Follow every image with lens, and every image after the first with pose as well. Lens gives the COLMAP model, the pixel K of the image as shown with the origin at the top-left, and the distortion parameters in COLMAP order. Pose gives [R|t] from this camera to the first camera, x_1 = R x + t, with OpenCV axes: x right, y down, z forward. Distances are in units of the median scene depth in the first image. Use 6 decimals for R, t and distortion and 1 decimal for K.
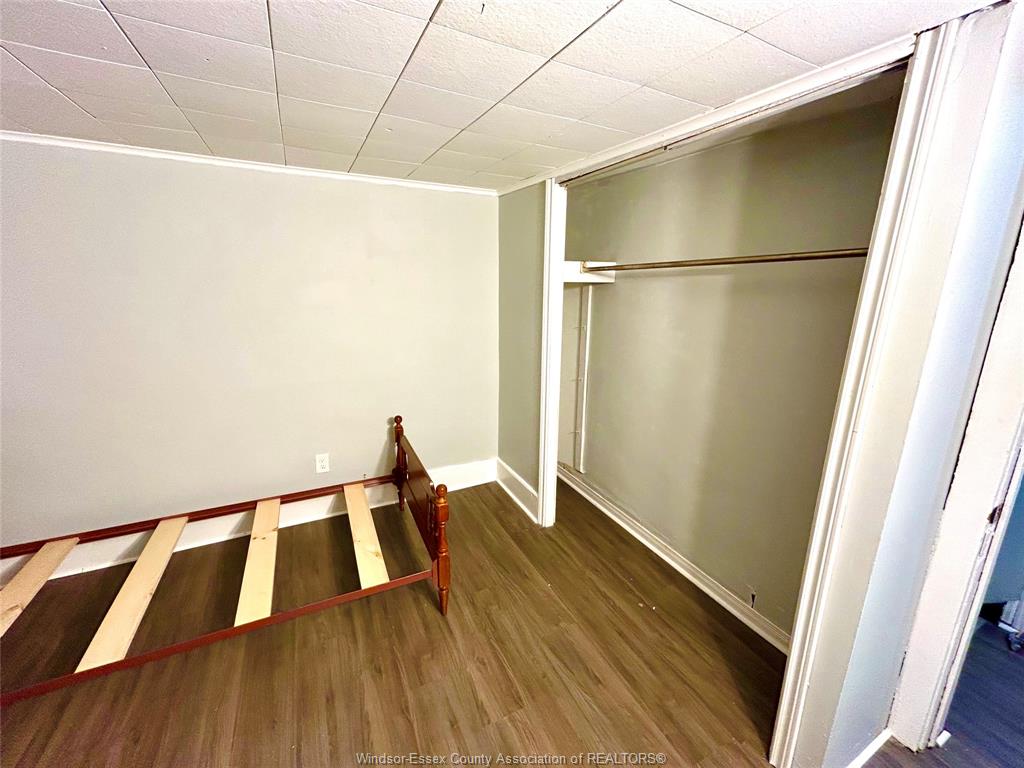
lens RADIAL K [[416.0, 0, 511.8], [0, 416.0, 383.6], [0, 0, 1]] dist [0.008242, -0.000755]
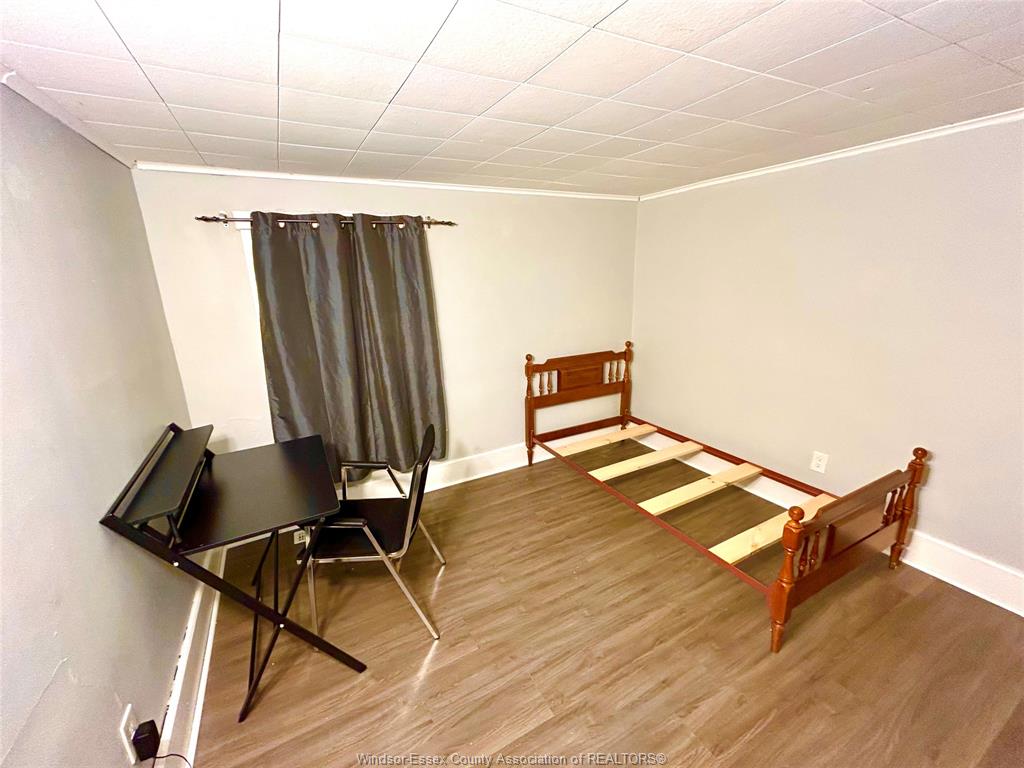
lens RADIAL K [[416.0, 0, 504.6], [0, 416.0, 381.7], [0, 0, 1]] dist [0.008242, -0.000755]
pose [[0.011095, 0.236482, -0.971573, 0.642400], [-0.214682, 0.949538, 0.228667, -0.069368], [0.976621, 0.206042, 0.061304, 0.333298]]
